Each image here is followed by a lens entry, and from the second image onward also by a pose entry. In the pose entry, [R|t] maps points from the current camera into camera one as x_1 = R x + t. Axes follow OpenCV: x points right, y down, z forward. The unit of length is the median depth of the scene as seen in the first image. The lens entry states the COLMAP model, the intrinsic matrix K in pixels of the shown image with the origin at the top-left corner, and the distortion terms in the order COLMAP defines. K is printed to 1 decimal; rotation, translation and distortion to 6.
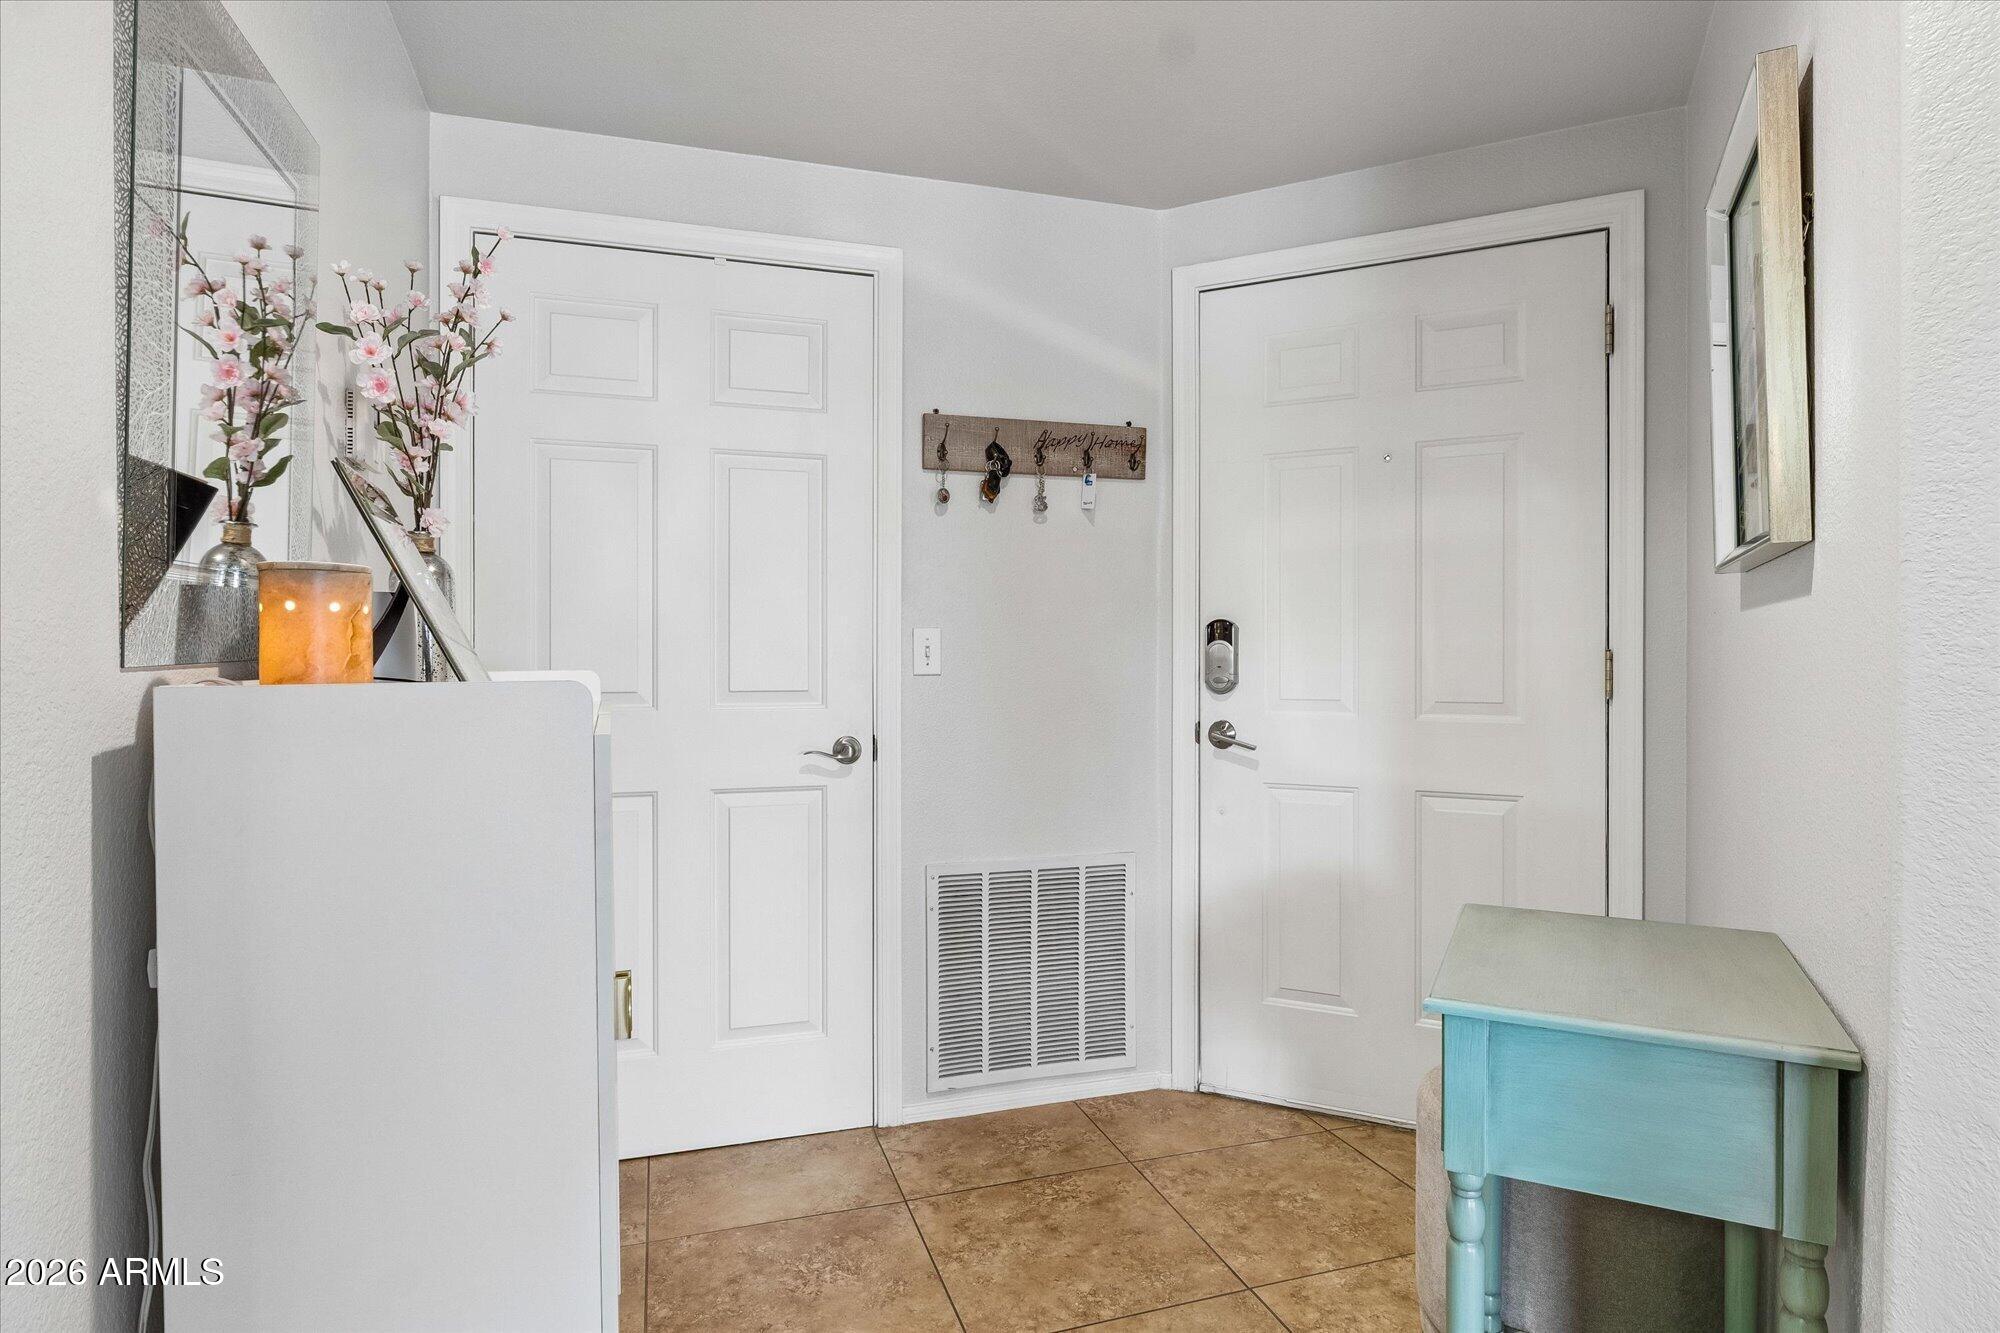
lens RADIAL K [[1028.2, 0, 955.3], [0, 1028.2, 652.6], [0, 0, 1]] dist [0.000890, -0.003106]
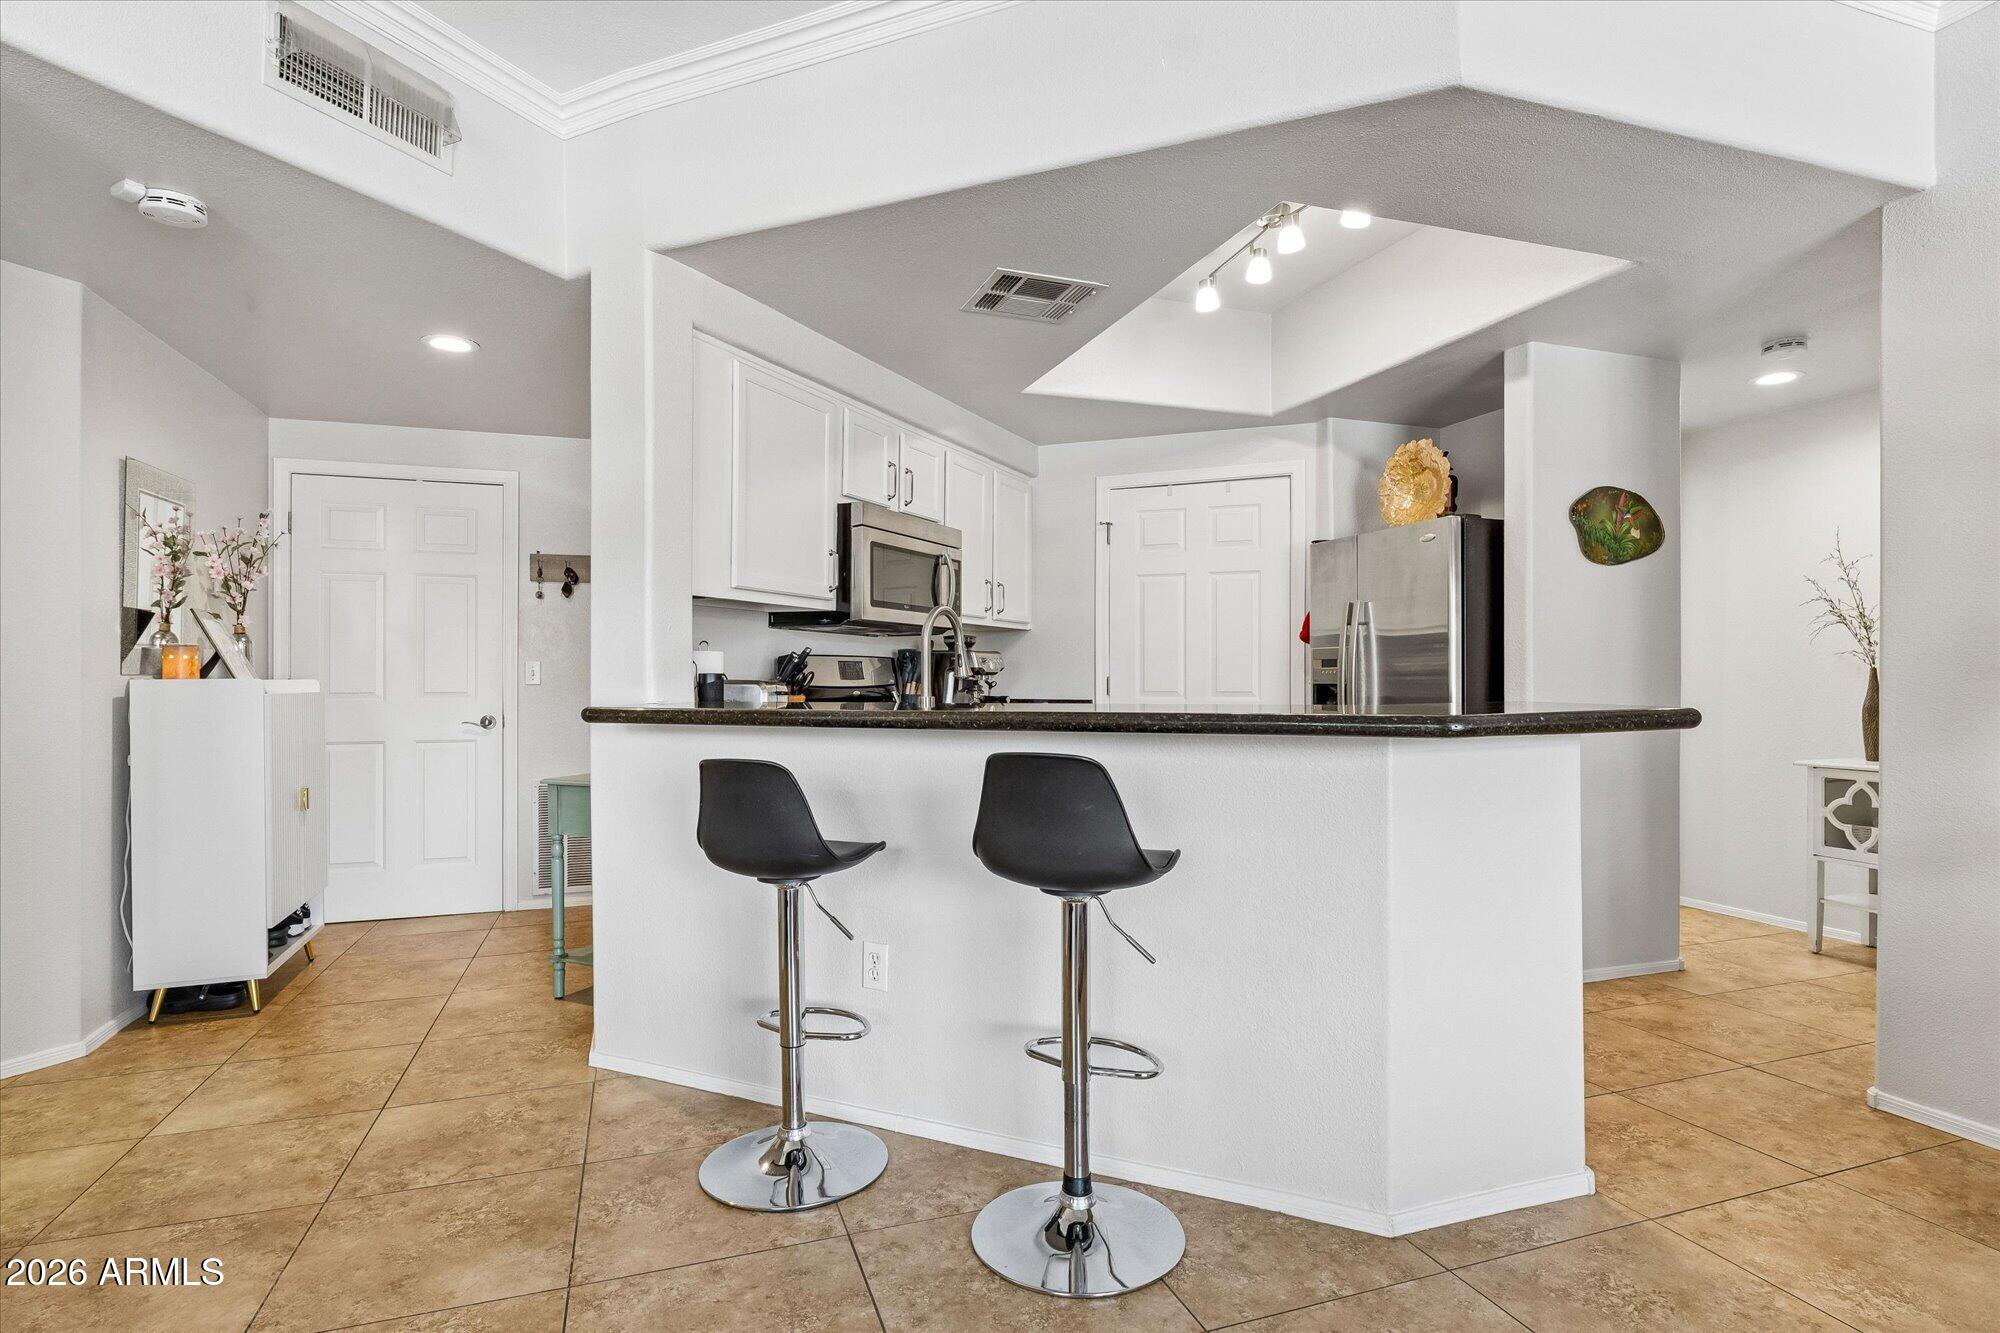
lens RADIAL K [[1028.2, 0, 990.9], [0, 1028.2, 675.6], [0, 0, 1]] dist [0.000890, -0.003106]
pose [[0.999827, -0.000186, 0.018583, 1.348489], [0.000284, 0.999986, -0.005248, 0.024381], [-0.018582, 0.005252, 0.999814, -1.647885]]
